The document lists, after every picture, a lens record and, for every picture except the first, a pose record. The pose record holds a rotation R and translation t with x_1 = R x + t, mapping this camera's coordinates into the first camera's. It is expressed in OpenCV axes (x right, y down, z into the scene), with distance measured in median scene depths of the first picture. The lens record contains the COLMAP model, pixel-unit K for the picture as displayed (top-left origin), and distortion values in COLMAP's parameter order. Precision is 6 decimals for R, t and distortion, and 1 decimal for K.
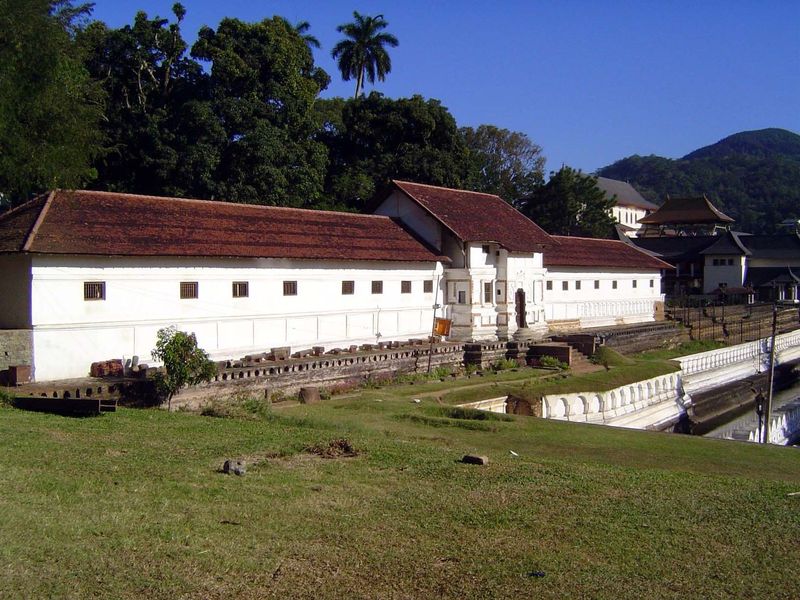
lens RADIAL K [[911.6, 0, 400.1], [0, 911.6, 299.8], [0, 0, 1]] dist [-0.115190, 0.000000]
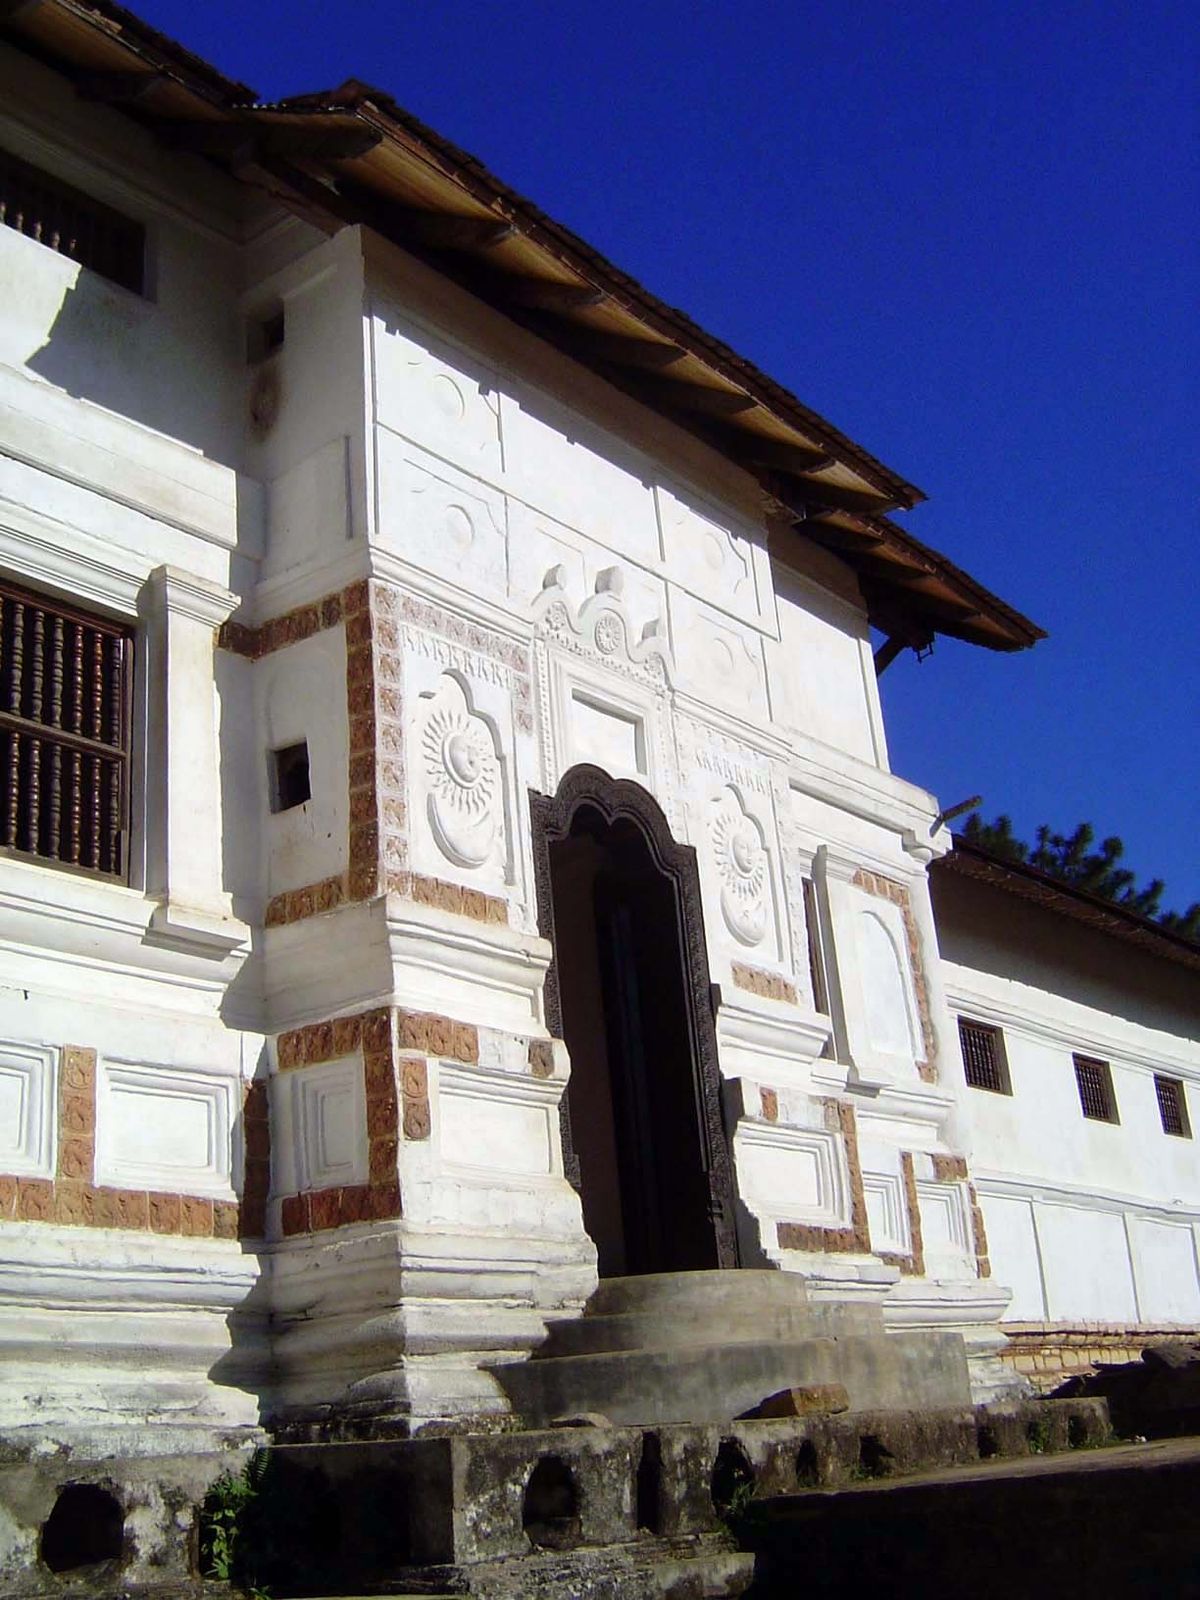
lens RADIAL K [[1823.3, 0, 597.6], [0, 1823.3, 798.2], [0, 0, 1]] dist [-0.115190, 0.000000]
pose [[0.996305, -0.084771, -0.013821, 0.135589], [0.073888, 0.927951, -0.365305, 0.048506], [0.043793, 0.362934, 0.930785, 0.868861]]
